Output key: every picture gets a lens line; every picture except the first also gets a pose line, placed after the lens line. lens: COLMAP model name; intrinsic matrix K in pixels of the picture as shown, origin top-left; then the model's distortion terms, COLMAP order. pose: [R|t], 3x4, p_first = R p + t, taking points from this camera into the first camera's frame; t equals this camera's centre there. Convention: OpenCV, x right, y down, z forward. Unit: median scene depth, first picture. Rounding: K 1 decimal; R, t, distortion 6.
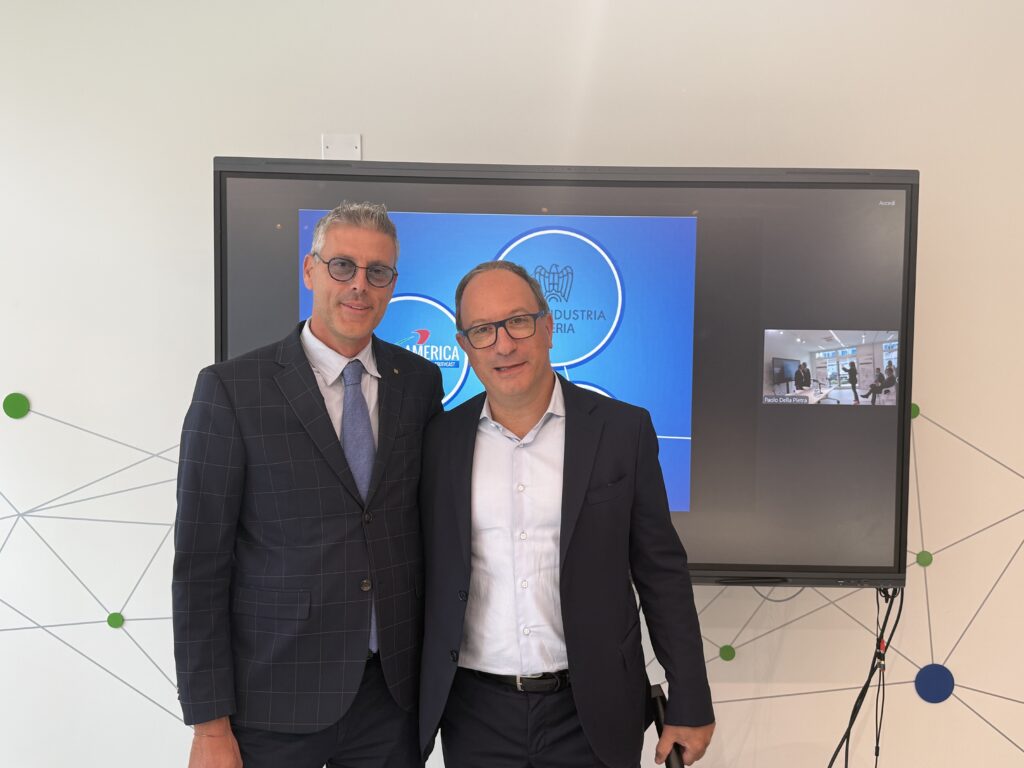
lens RADIAL K [[959.3, 0, 512.0], [0, 959.3, 384.0], [0, 0, 1]] dist [0.139317, -0.322864]
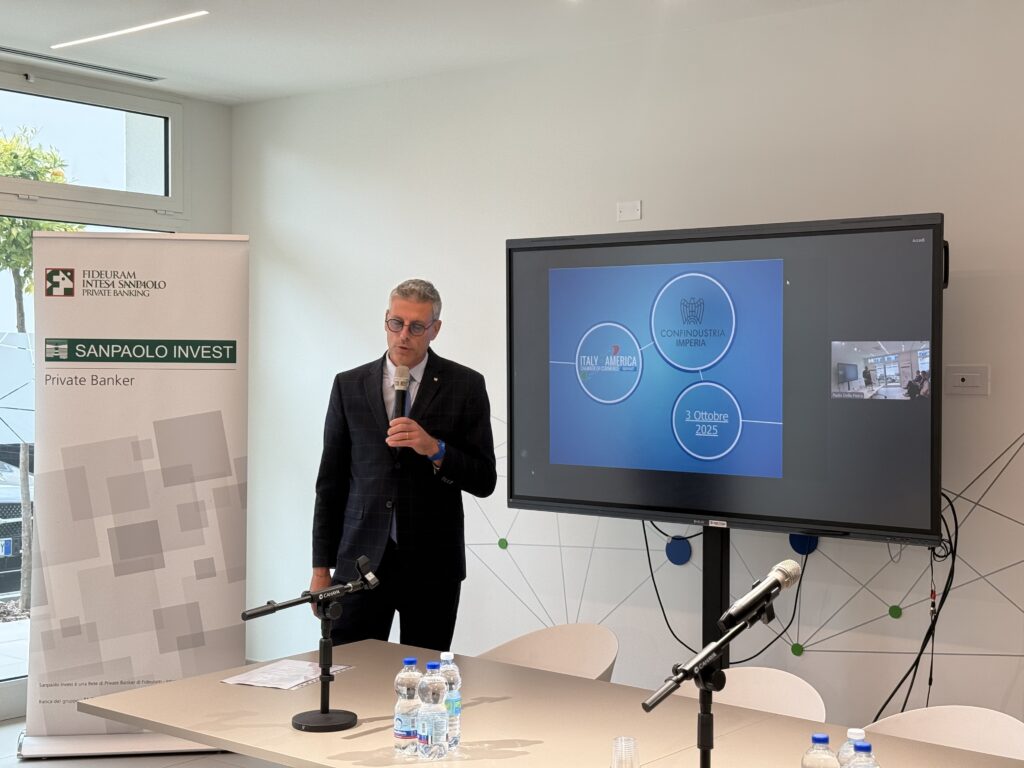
lens RADIAL K [[1426.6, 0, 512.0], [0, 1426.6, 384.0], [0, 0, 1]] dist [-0.006414, -0.016772]
pose [[0.760093, 0.002653, -0.649809, 1.185294], [-0.010429, 0.999913, -0.008117, 0.021474], [0.649731, 0.012946, 0.760054, -0.748597]]
